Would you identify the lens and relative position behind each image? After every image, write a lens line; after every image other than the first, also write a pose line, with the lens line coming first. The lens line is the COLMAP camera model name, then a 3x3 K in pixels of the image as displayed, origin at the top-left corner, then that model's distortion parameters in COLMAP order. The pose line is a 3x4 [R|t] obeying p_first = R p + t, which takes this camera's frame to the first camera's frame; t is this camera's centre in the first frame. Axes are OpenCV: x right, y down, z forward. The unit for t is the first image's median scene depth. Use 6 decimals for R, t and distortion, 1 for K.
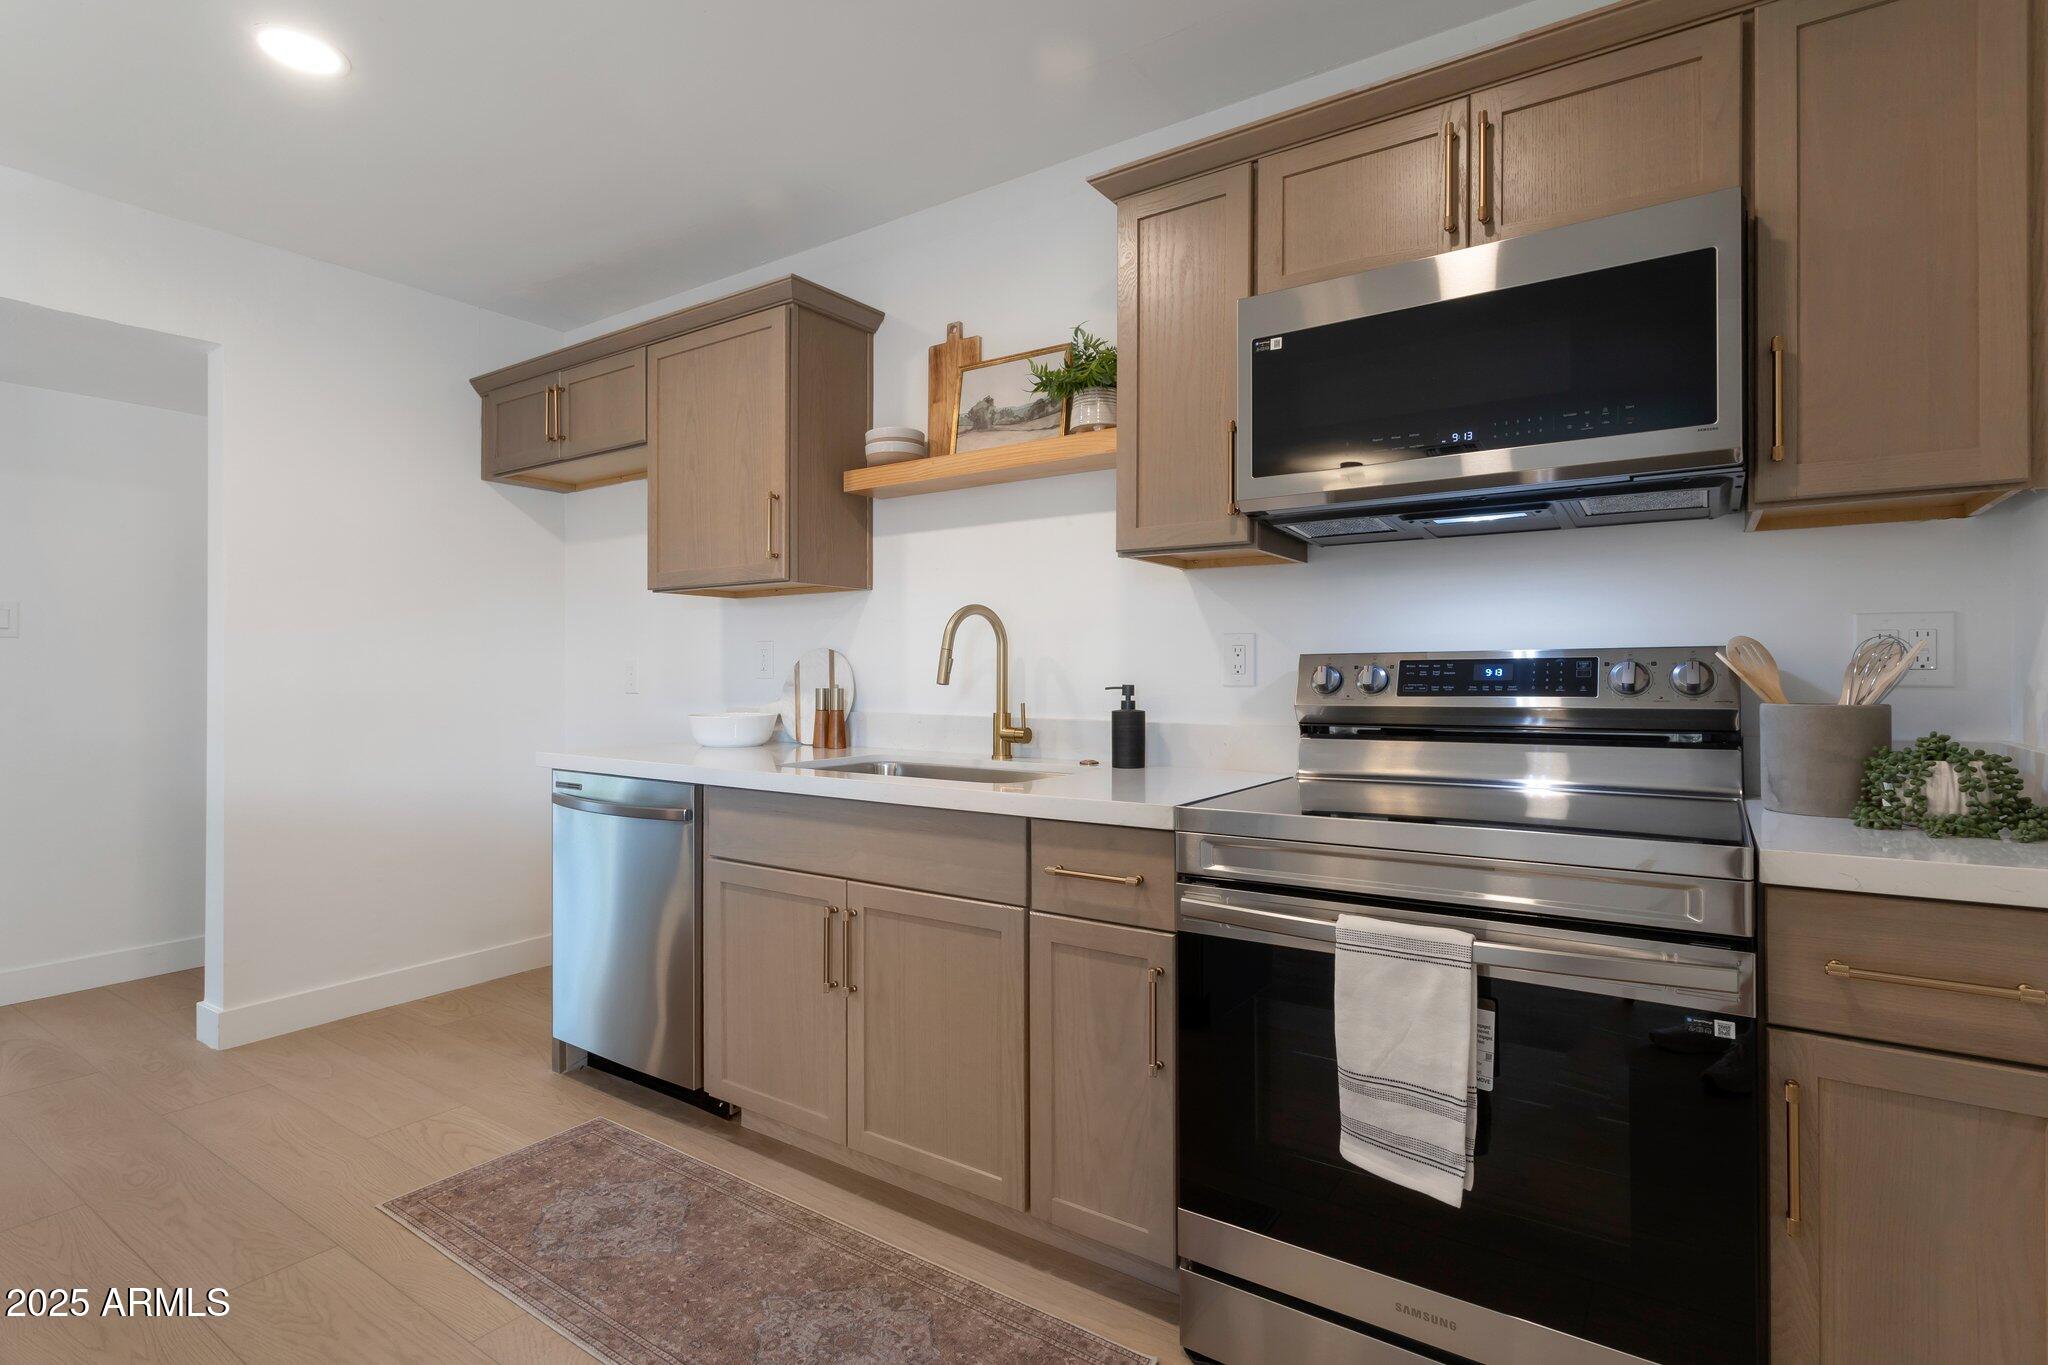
lens RADIAL K [[971.9, 0, 1019.3], [0, 971.9, 671.3], [0, 0, 1]] dist [-0.000940, 0.000336]
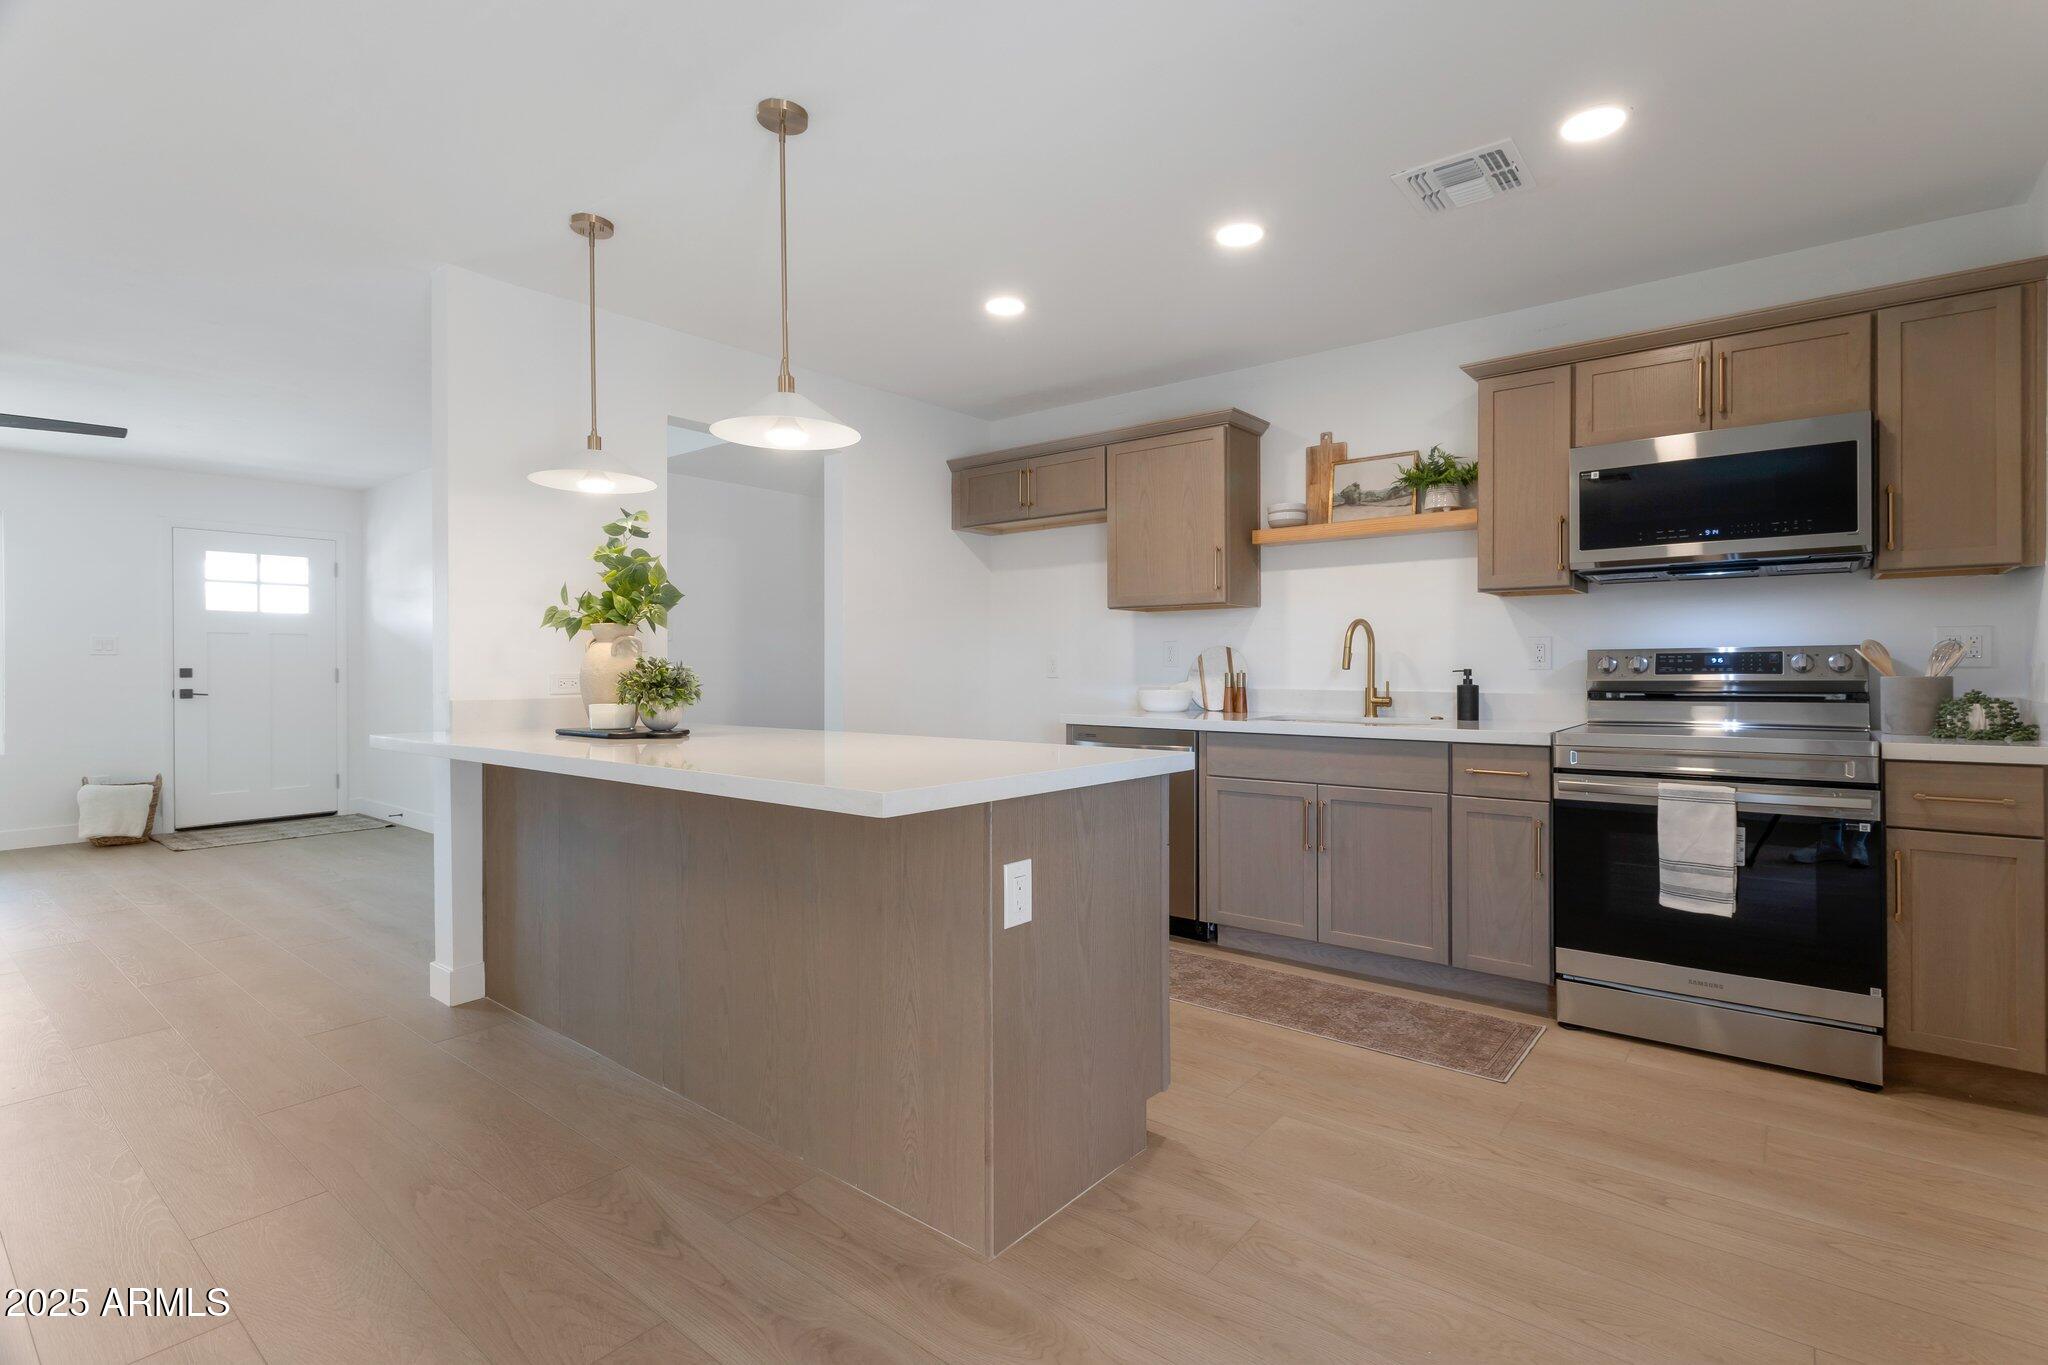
lens RADIAL K [[990.5, 0, 1030.4], [0, 990.5, 667.4], [0, 0, 1]] dist [0.000655, 0.000271]
pose [[0.998776, -0.003192, -0.049352, -0.684612], [0.003417, 0.999984, 0.004474, 0.001778], [0.049337, -0.004638, 0.998771, -0.868038]]
